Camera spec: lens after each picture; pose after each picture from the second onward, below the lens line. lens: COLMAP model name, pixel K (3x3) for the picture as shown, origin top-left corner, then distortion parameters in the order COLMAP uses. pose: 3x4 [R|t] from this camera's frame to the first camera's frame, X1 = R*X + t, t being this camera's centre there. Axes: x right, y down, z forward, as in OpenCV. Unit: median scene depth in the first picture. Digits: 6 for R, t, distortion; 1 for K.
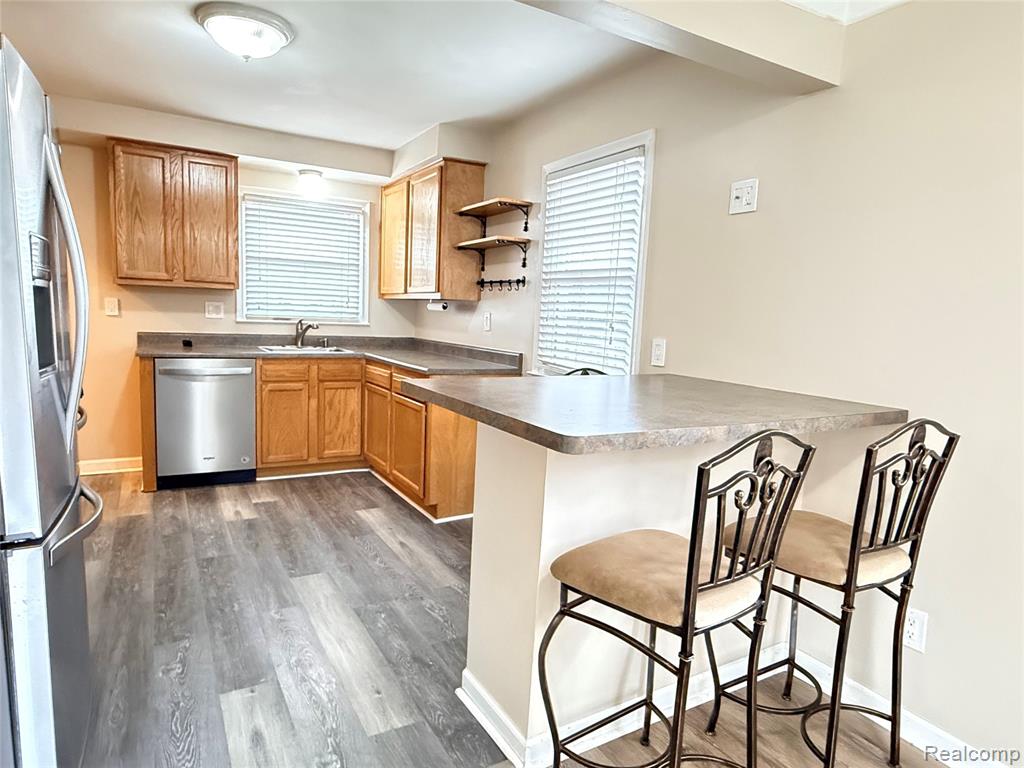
lens RADIAL K [[621.9, 0, 510.1], [0, 621.9, 390.5], [0, 0, 1]] dist [0.000674, 0.000917]
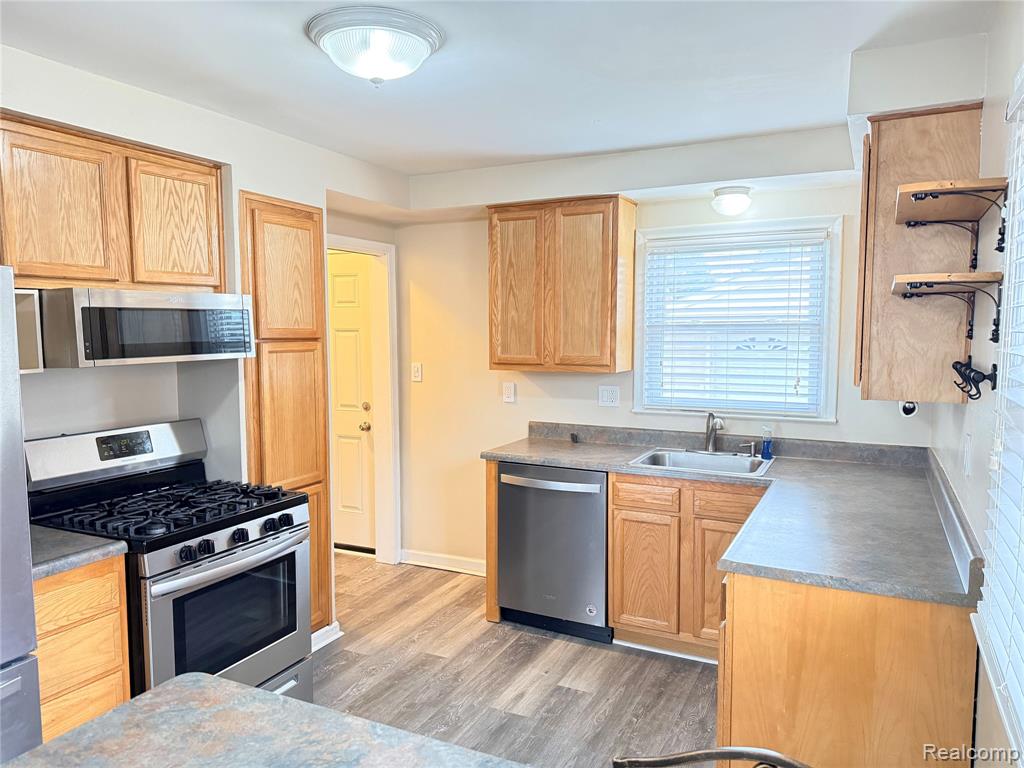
lens RADIAL K [[722.8, 0, 516.9], [0, 722.8, 386.1], [0, 0, 1]] dist [0.065949, -0.005158]
pose [[0.556870, 0.024968, -0.830224, 0.241346], [-0.078033, 0.996700, -0.022366, -0.135388], [0.826926, 0.077240, 0.556981, 0.487835]]
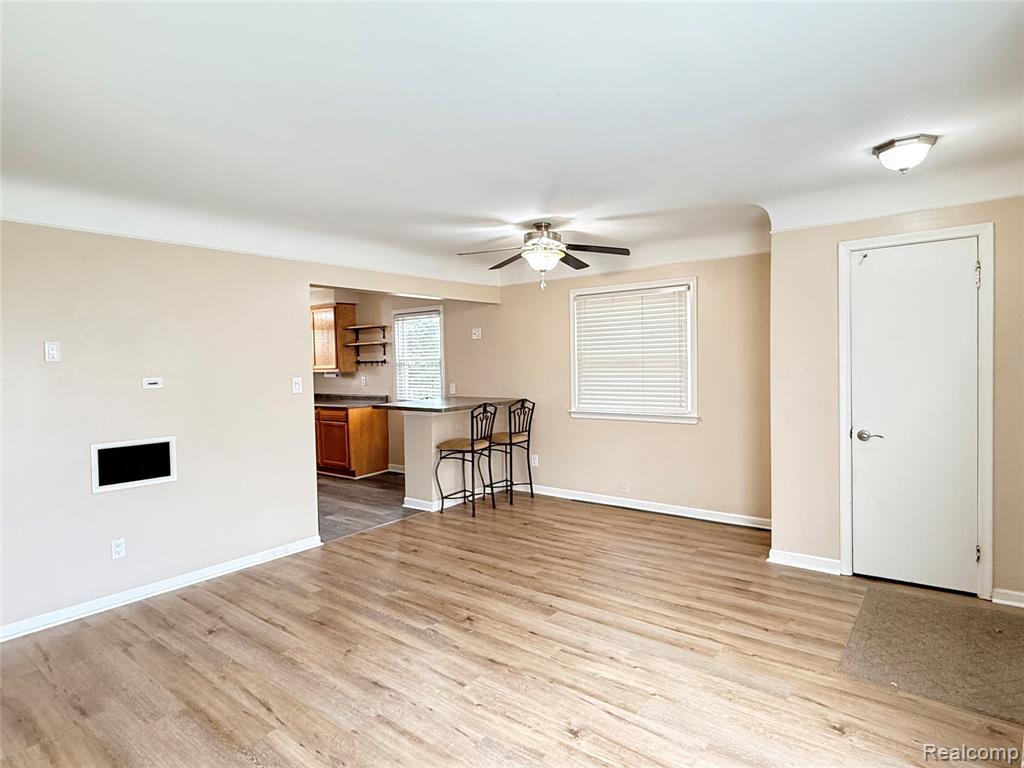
lens RADIAL K [[573.8, 0, 510.6], [0, 573.8, 380.3], [0, 0, 1]] dist [0.000458, -0.000250]
pose [[0.926026, -0.076635, 0.369599, -0.311606], [0.109291, 0.991667, -0.068209, 0.069684], [-0.361291, 0.103557, 0.926685, -0.975532]]
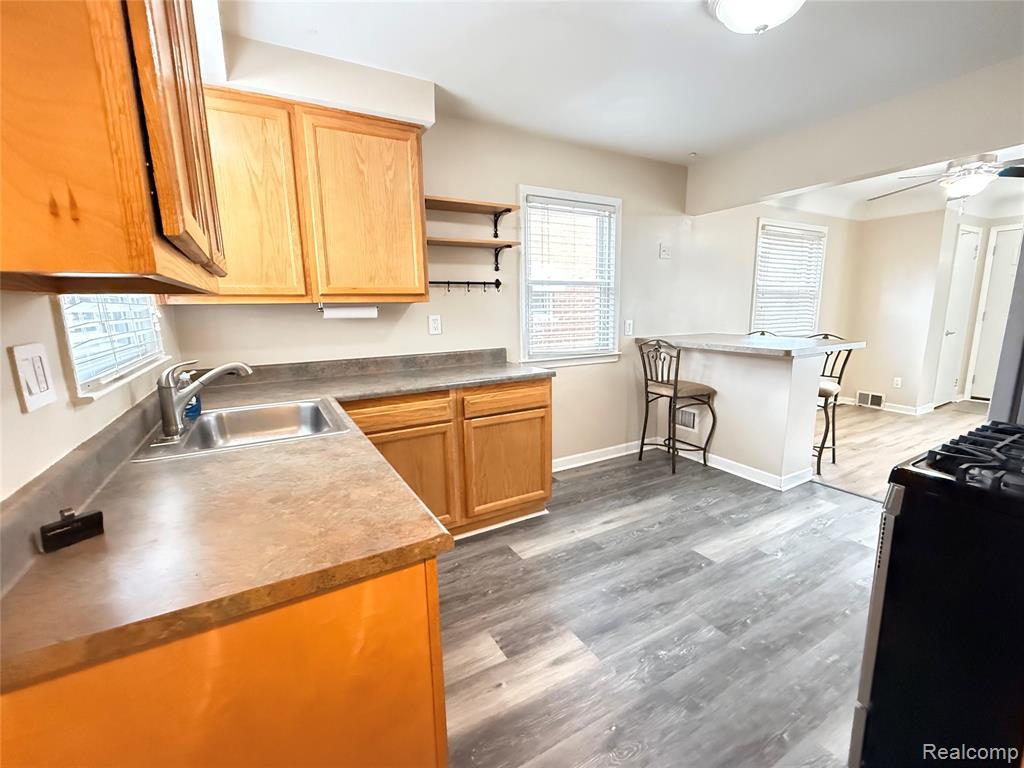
lens RADIAL K [[442.7, 0, 515.6], [0, 442.7, 388.1], [0, 0, 1]] dist [0.001079, 0.000180]
pose [[-0.003680, -0.216484, 0.976279, -0.783687], [0.144944, 0.965861, 0.214720, -0.158924], [-0.989433, 0.142296, 0.027824, 0.964438]]
